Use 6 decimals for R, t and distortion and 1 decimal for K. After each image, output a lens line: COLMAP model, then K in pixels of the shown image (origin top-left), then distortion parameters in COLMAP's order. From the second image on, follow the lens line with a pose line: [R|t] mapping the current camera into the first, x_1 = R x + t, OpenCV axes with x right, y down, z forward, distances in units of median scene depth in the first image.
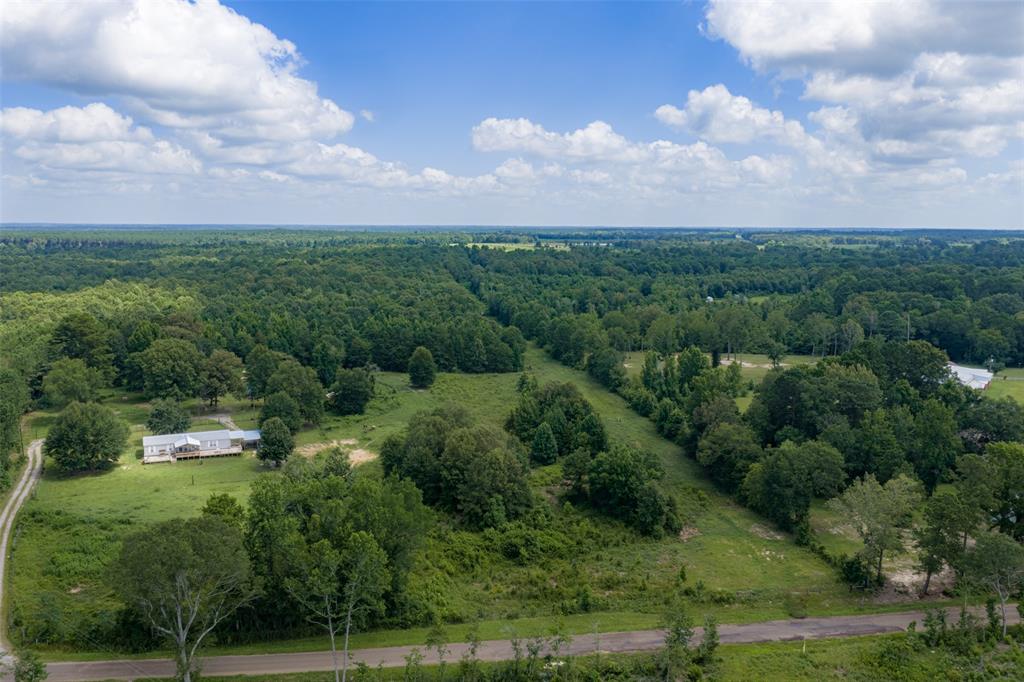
lens RADIAL K [[832.8, 0, 512.0], [0, 832.8, 341.0], [0, 0, 1]] dist [0.006868, -0.004299]
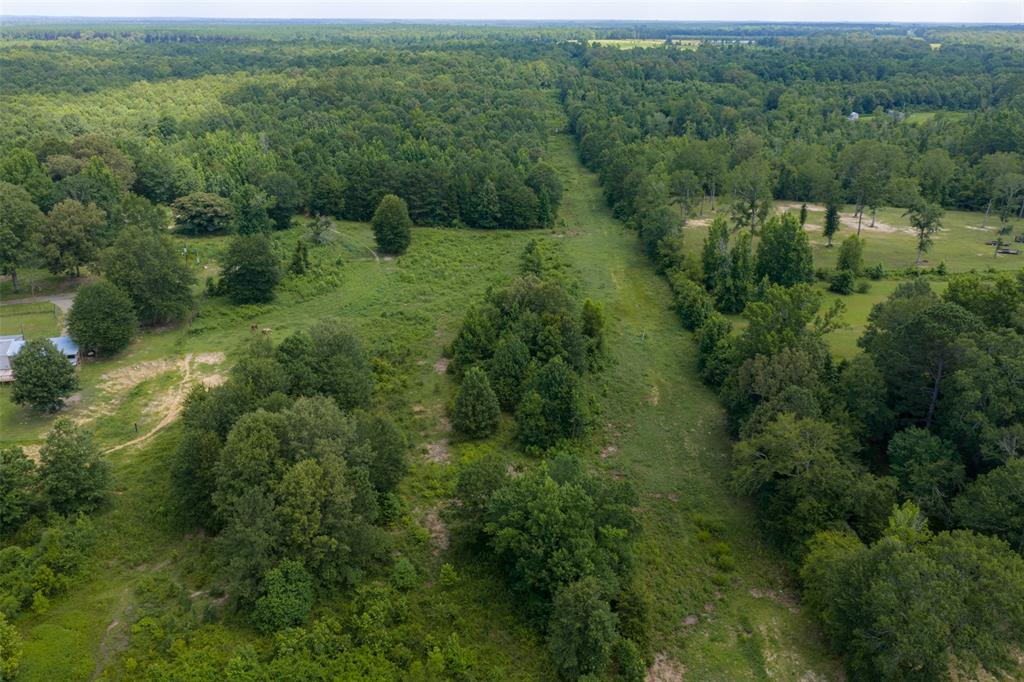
lens RADIAL K [[832.8, 0, 512.0], [0, 832.8, 341.0], [0, 0, 1]] dist [0.006868, -0.004299]
pose [[0.987332, 0.057989, -0.147694, 0.046960], [-0.022804, 0.973019, 0.229594, -0.016836], [0.157023, -0.223317, 0.962015, 0.143498]]
